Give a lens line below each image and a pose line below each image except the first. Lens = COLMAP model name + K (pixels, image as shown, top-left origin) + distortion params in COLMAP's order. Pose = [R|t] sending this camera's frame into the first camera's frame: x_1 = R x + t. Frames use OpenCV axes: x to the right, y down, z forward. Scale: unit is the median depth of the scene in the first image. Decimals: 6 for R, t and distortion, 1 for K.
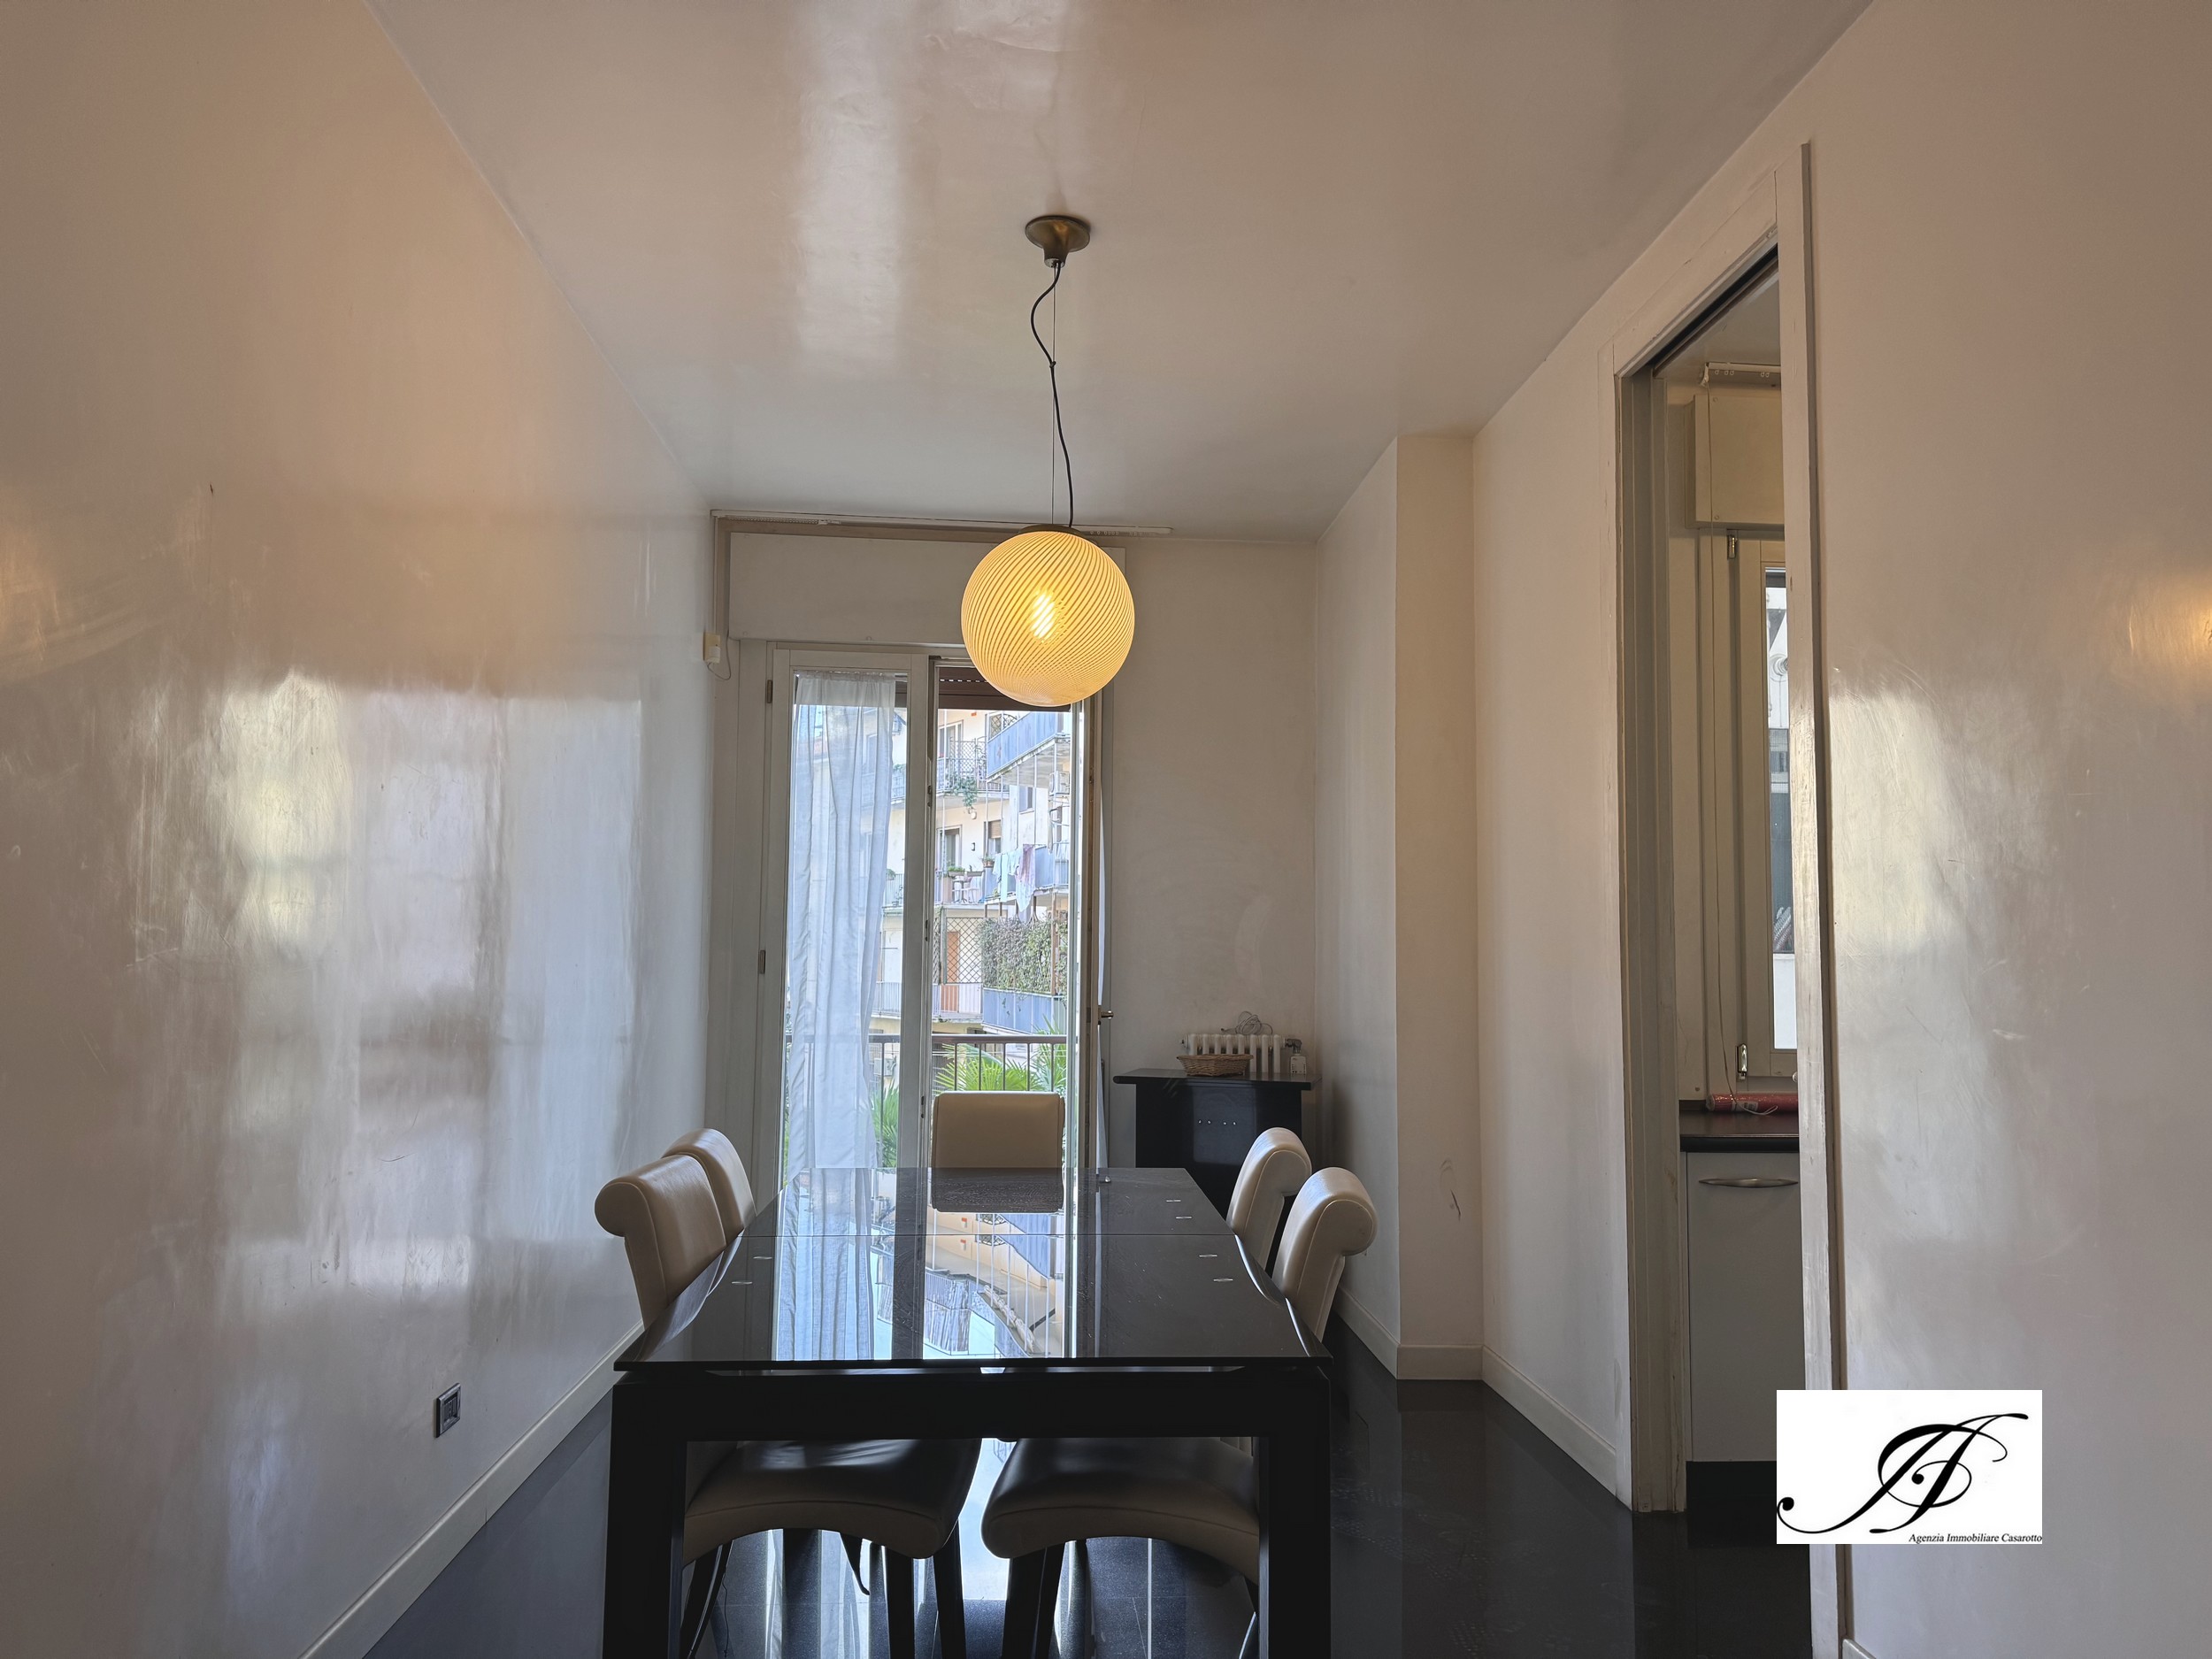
lens RADIAL K [[1520.8, 0, 1102.9], [0, 1520.8, 845.6], [0, 0, 1]] dist [0.141460, -0.252508]
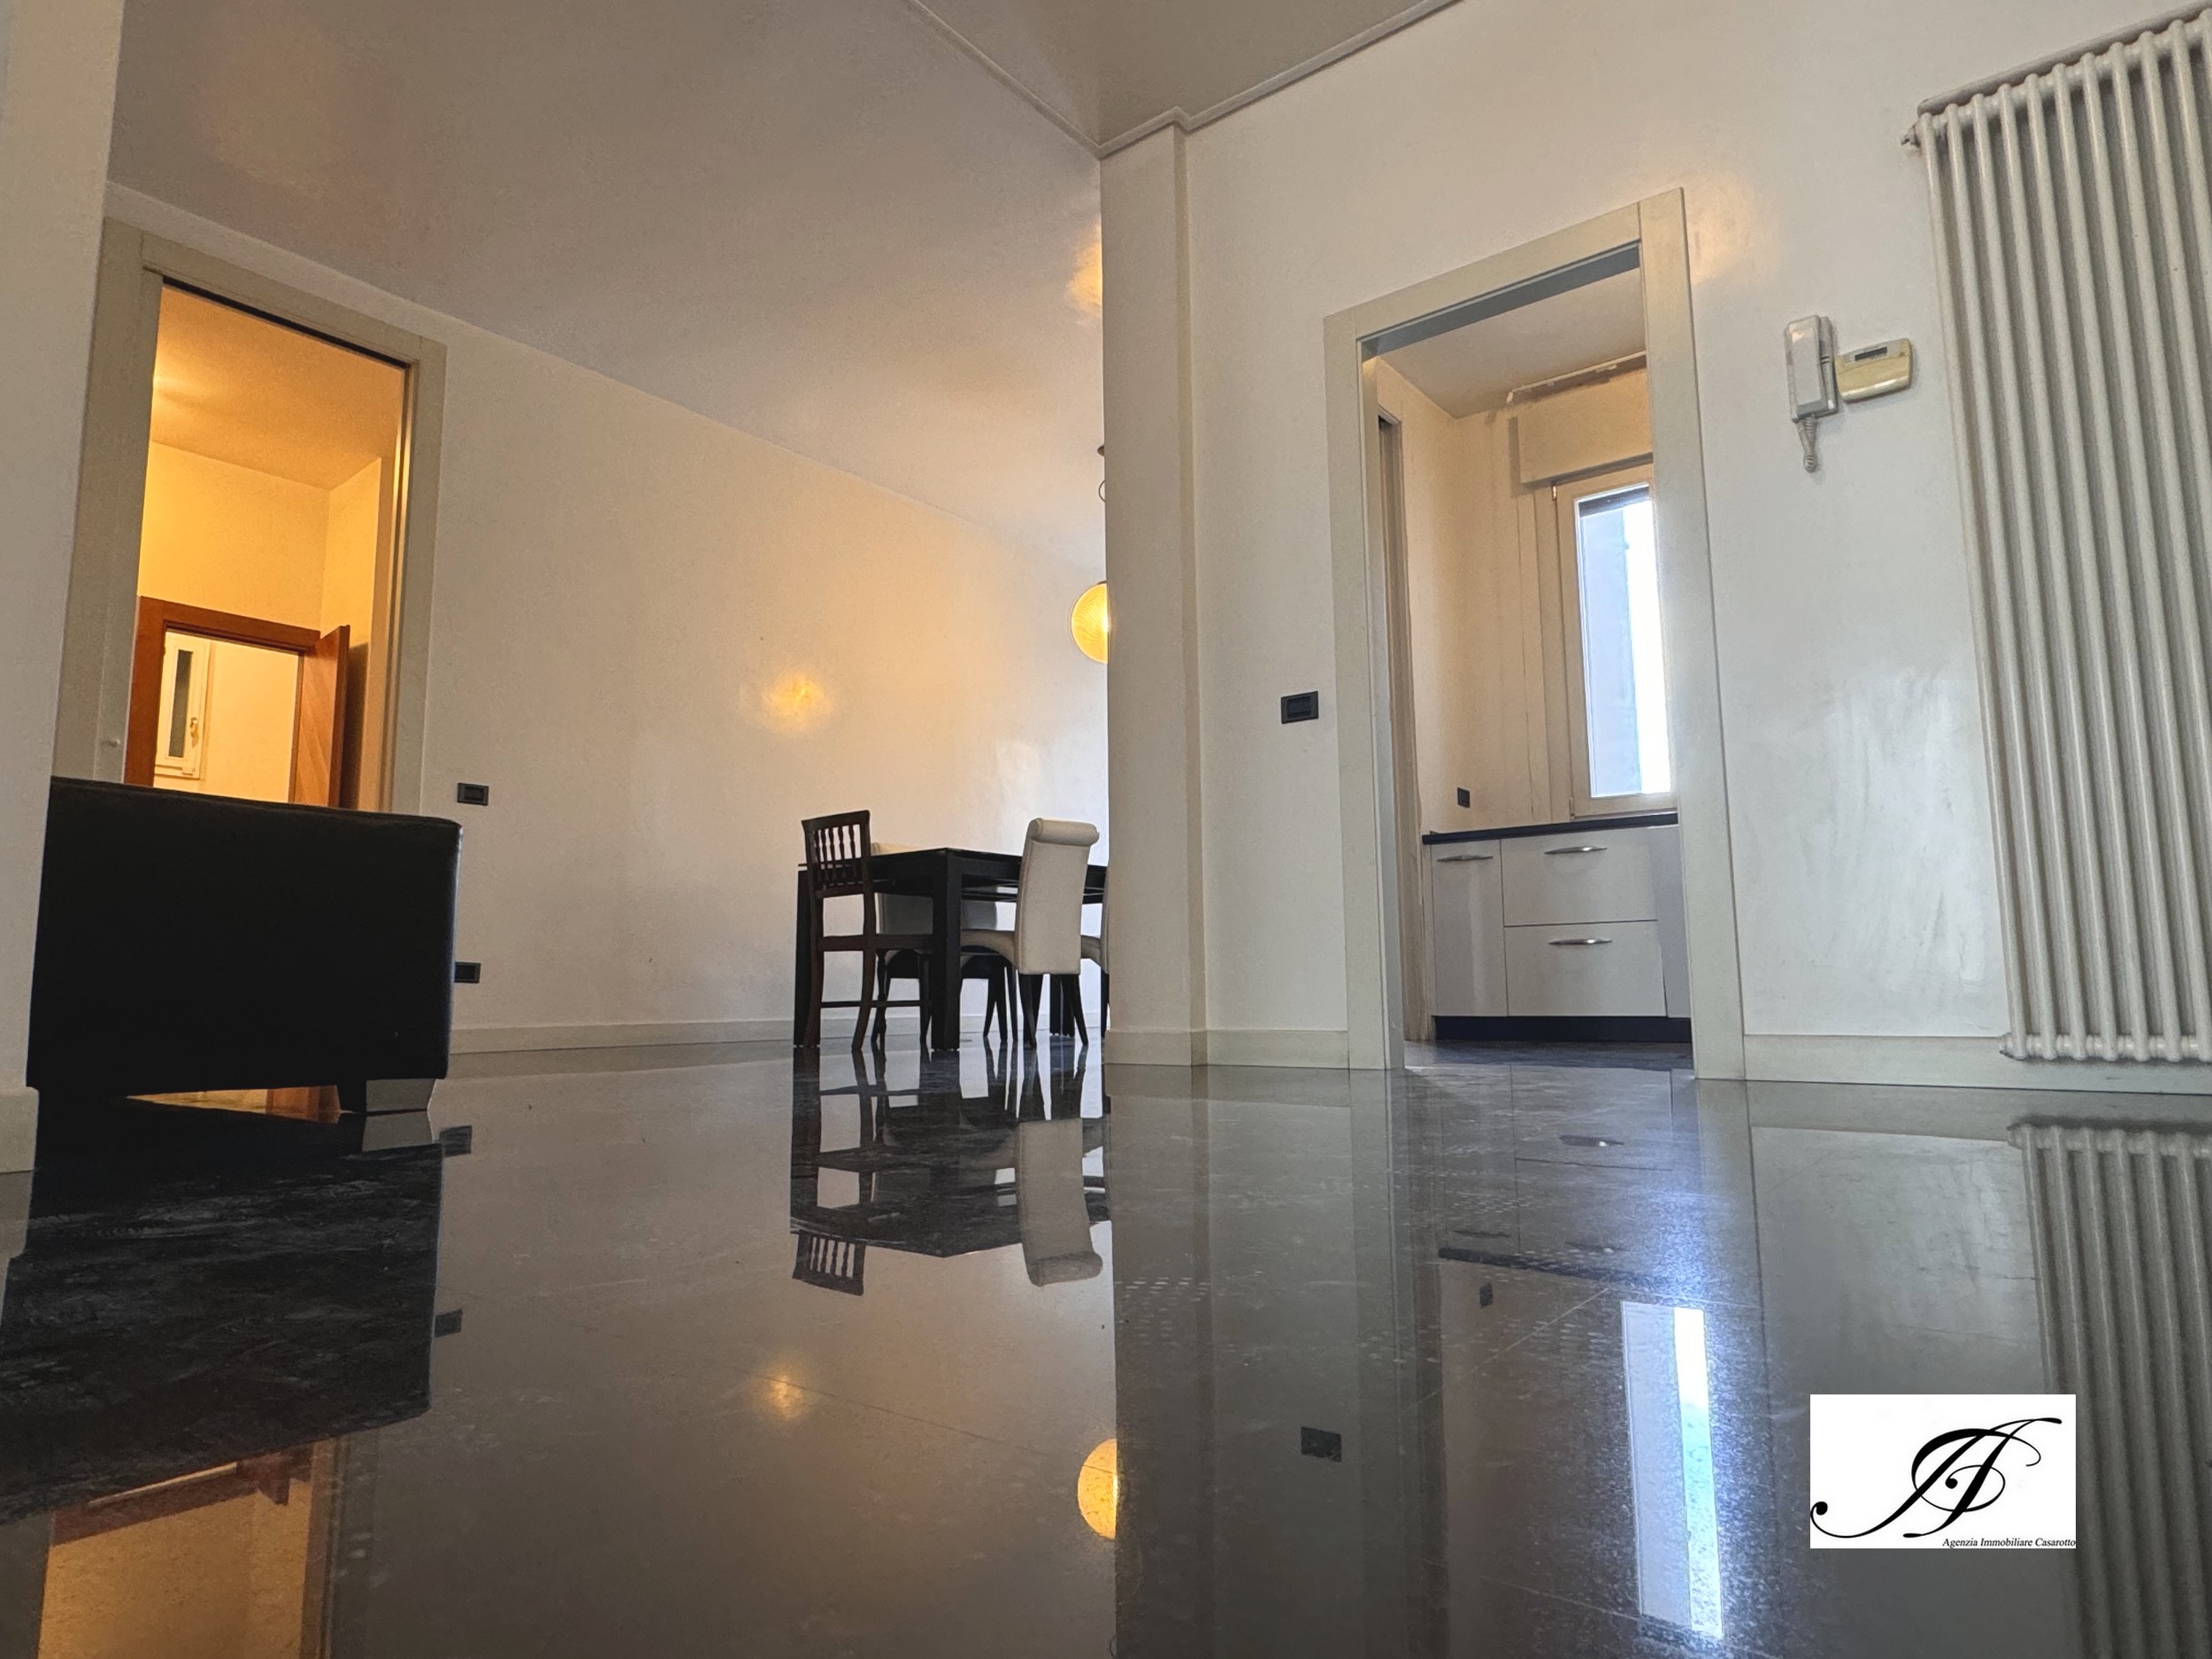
lens RADIAL K [[1277.2, 0, 1096.2], [0, 1277.2, 830.8], [0, 0, 1]] dist [0.002007, -0.000986]
pose [[0.745417, -0.100477, -0.658982, 0.872160], [0.065605, 0.994833, -0.077475, 0.225764], [0.663362, 0.014519, 0.748158, -0.301037]]
